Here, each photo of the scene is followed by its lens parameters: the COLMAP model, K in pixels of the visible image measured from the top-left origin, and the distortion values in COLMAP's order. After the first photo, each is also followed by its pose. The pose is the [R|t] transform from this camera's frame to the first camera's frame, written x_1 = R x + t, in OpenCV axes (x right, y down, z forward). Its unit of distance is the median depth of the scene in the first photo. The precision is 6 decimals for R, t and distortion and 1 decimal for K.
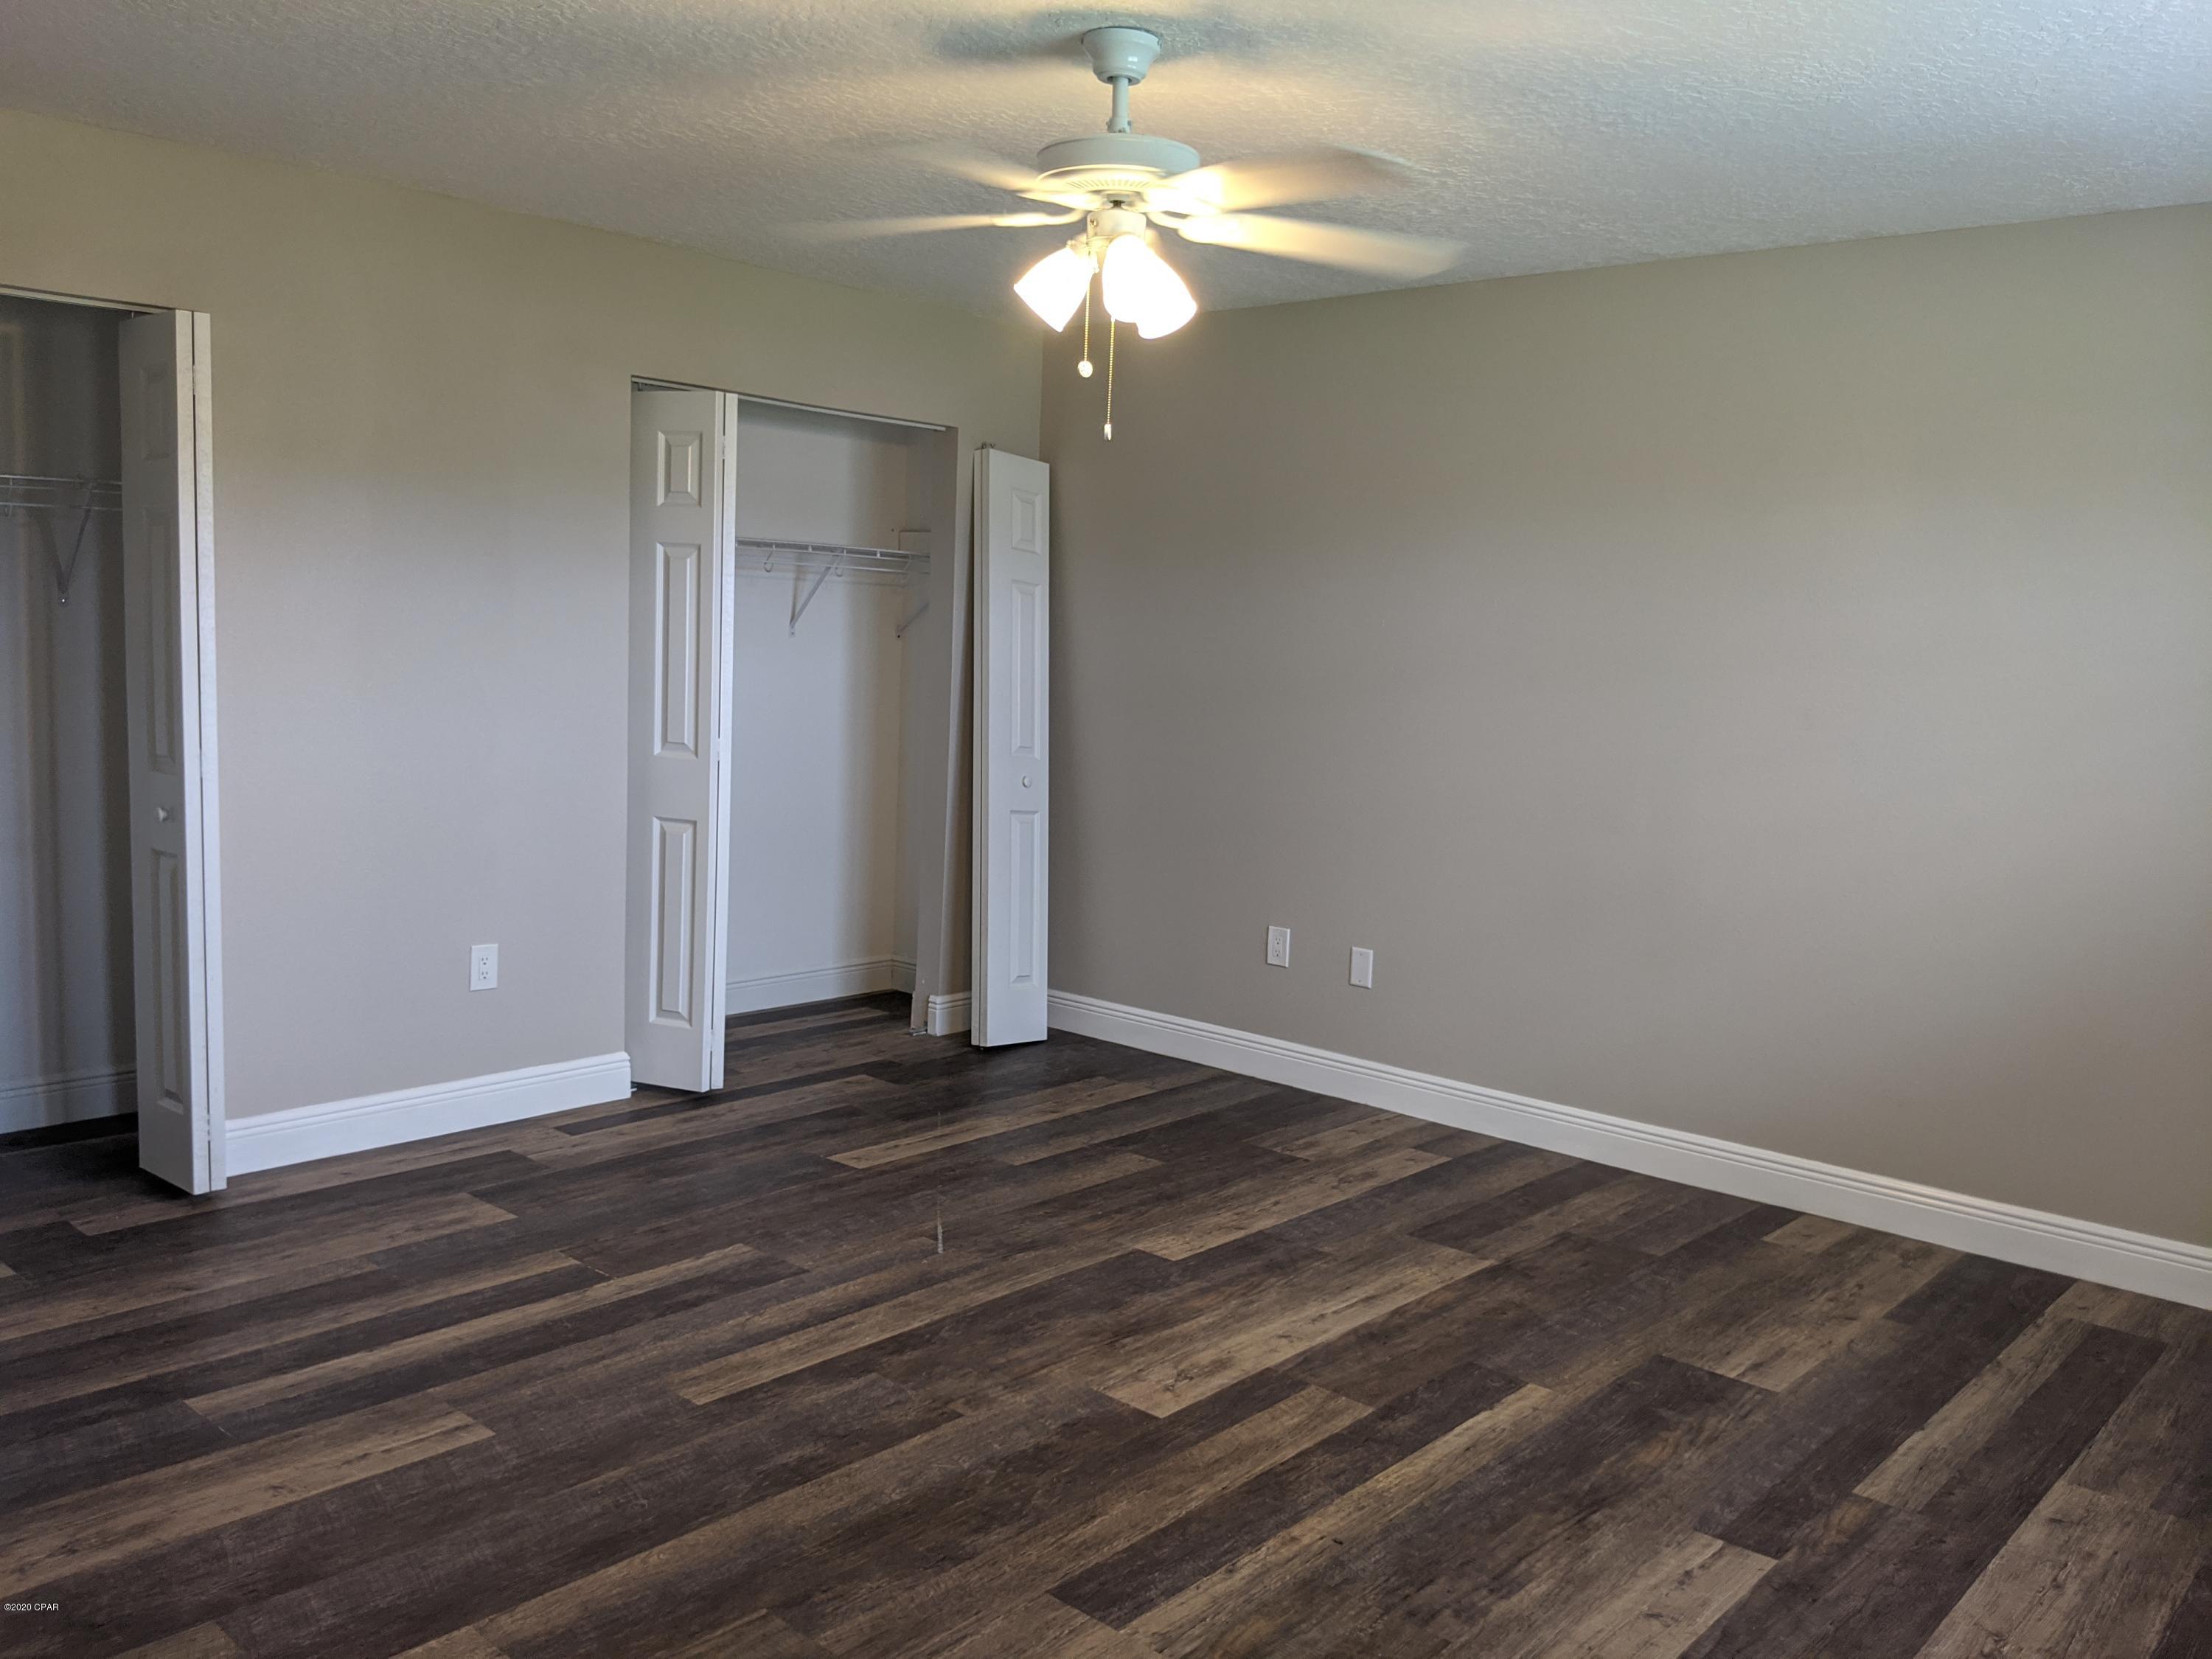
lens RADIAL K [[1776.6, 0, 1106.0], [0, 1776.6, 829.5], [0, 0, 1]] dist [0.065111, -0.136962]
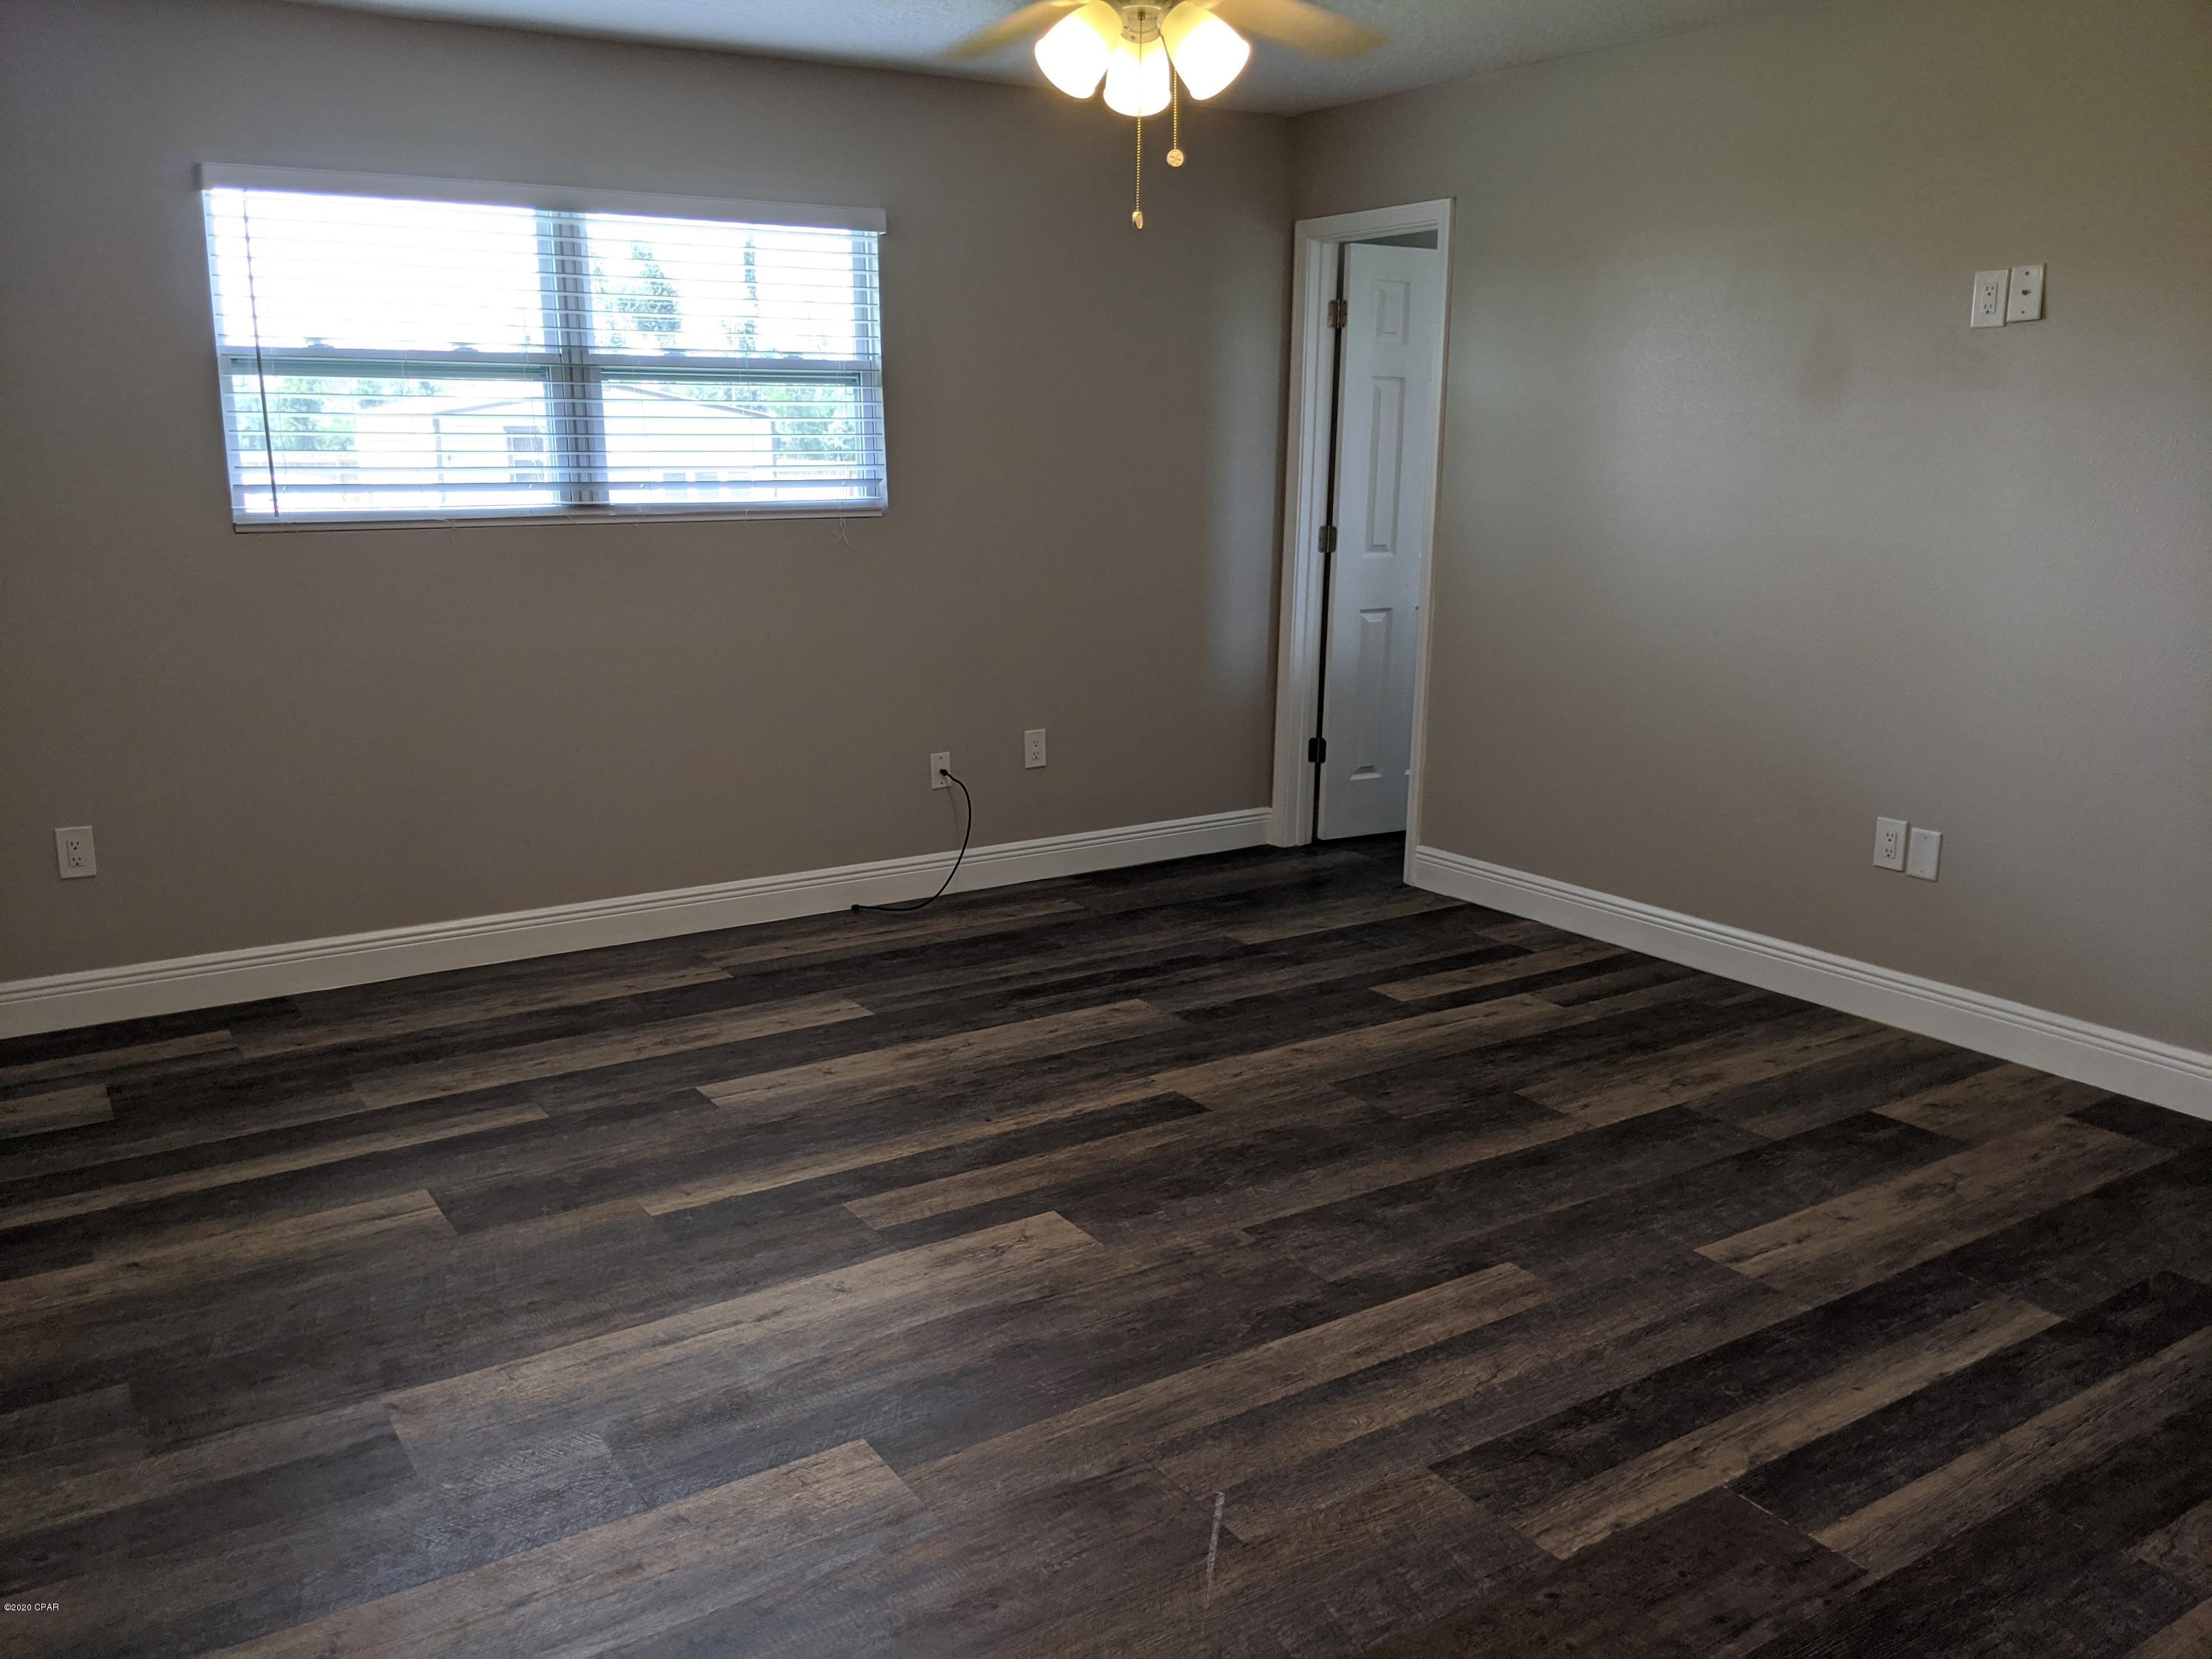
lens RADIAL K [[1776.6, 0, 1106.0], [0, 1776.6, 829.5], [0, 0, 1]] dist [0.065111, -0.136962]
pose [[-0.967511, -0.093481, 0.234912, -0.214438], [-0.011312, 0.944210, 0.329149, -0.214935], [-0.252576, 0.315798, -0.914591, 1.813272]]
